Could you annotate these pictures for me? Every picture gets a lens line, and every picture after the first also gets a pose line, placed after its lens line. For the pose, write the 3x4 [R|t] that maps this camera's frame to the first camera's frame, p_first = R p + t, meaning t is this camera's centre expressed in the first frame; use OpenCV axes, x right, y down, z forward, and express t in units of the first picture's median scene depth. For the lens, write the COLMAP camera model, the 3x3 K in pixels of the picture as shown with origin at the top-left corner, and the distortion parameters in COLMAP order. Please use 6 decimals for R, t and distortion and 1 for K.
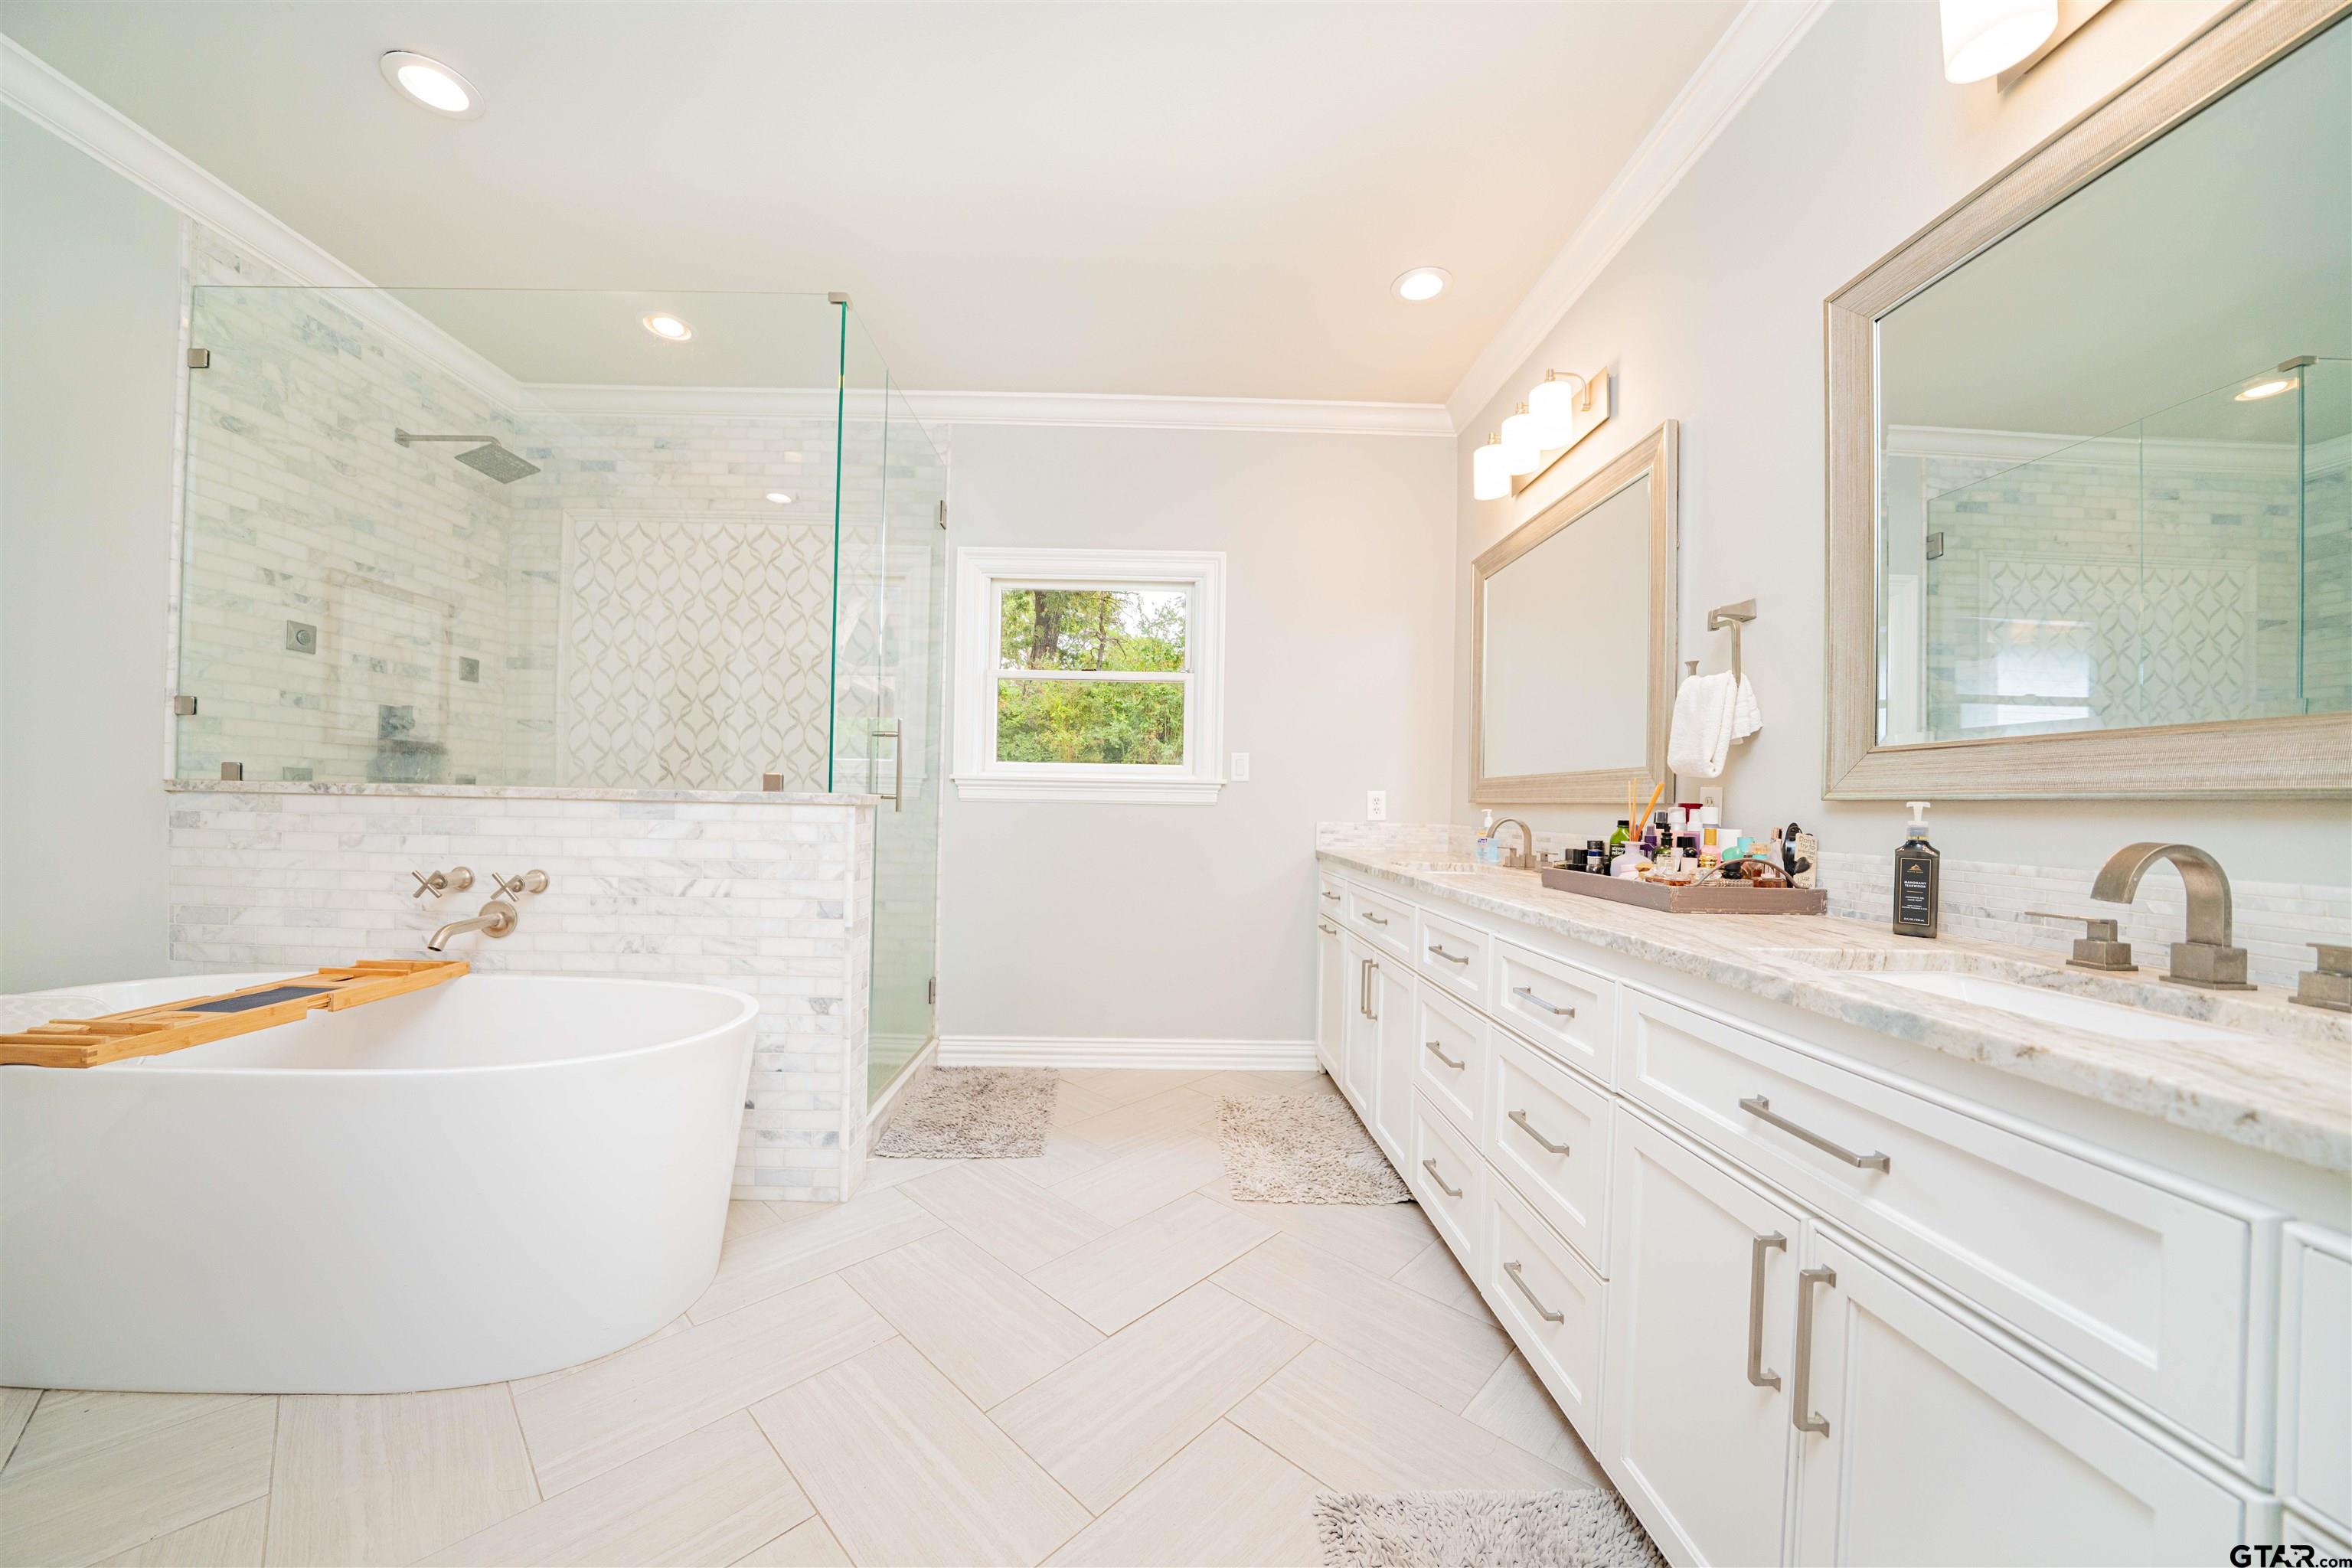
lens RADIAL K [[804.1, 0, 1172.3], [0, 804.1, 794.6], [0, 0, 1]] dist [-0.018550, 0.000179]
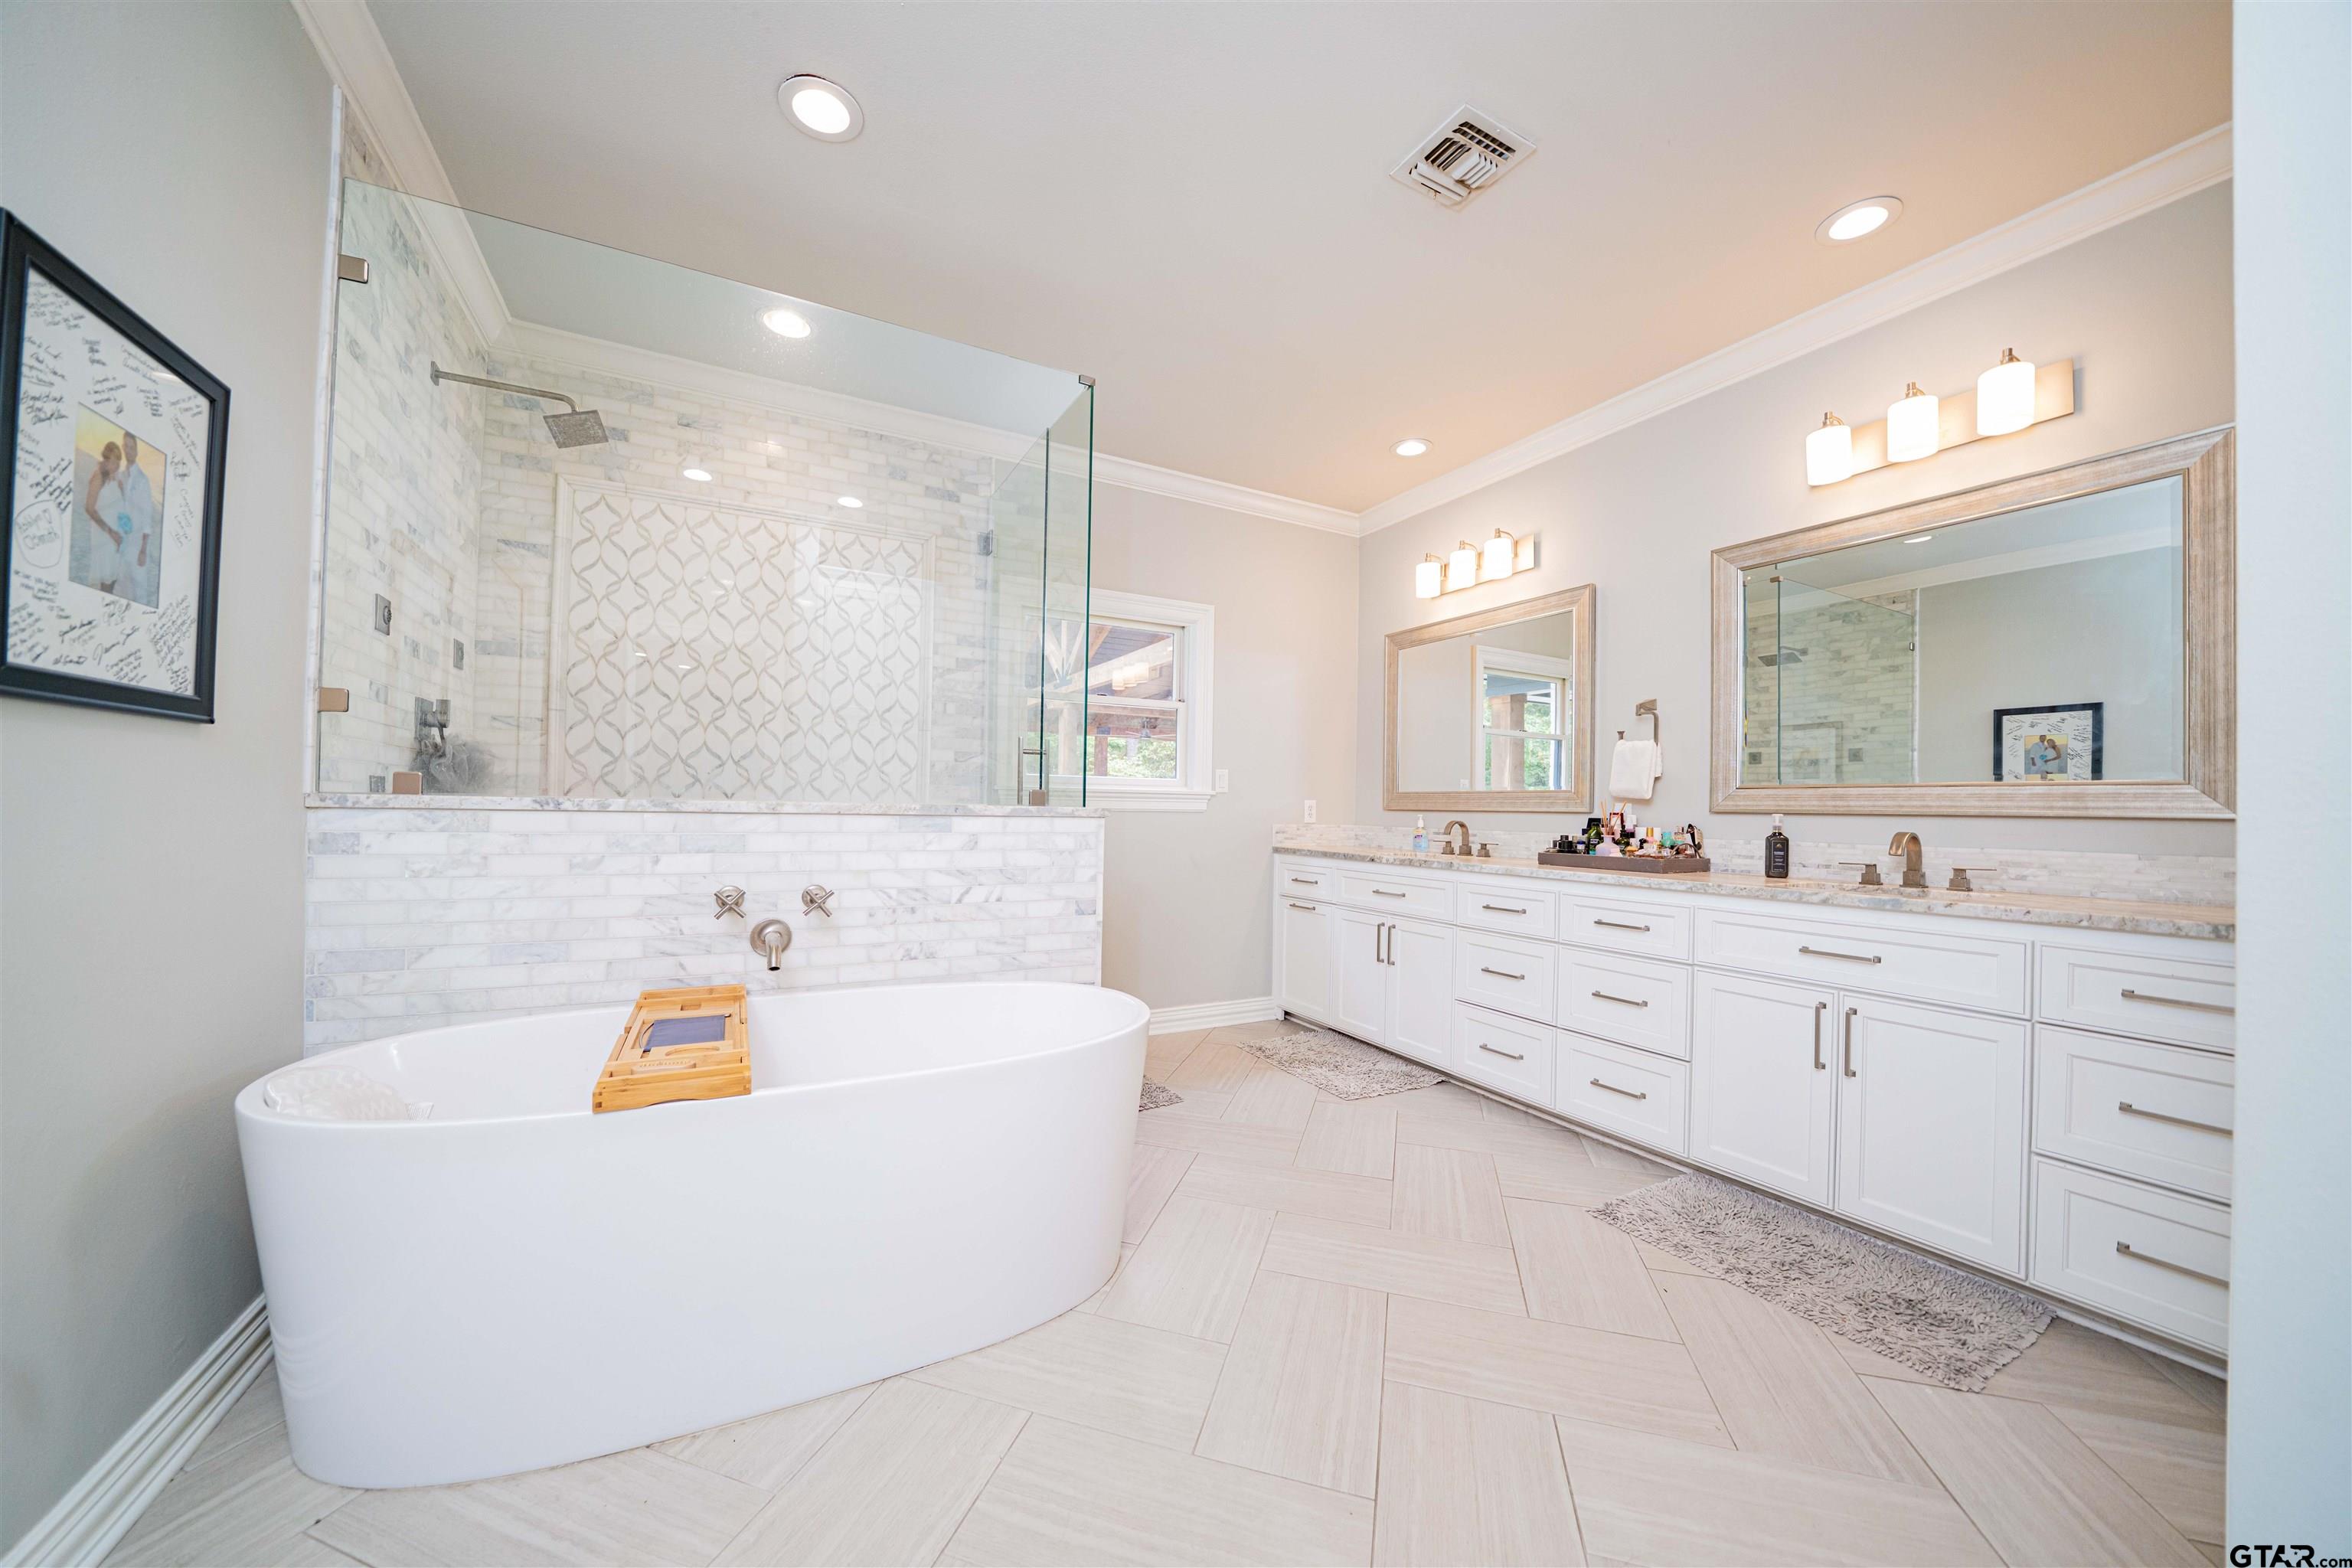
lens RADIAL K [[804.1, 0, 1153.2], [0, 804.1, 793.2], [0, 0, 1]] dist [-0.018550, 0.000179]
pose [[0.896484, 0.003956, 0.443058, -0.859993], [-0.004190, 0.999991, -0.000451, -0.022223], [-0.443056, -0.001452, 0.896493, -0.092301]]
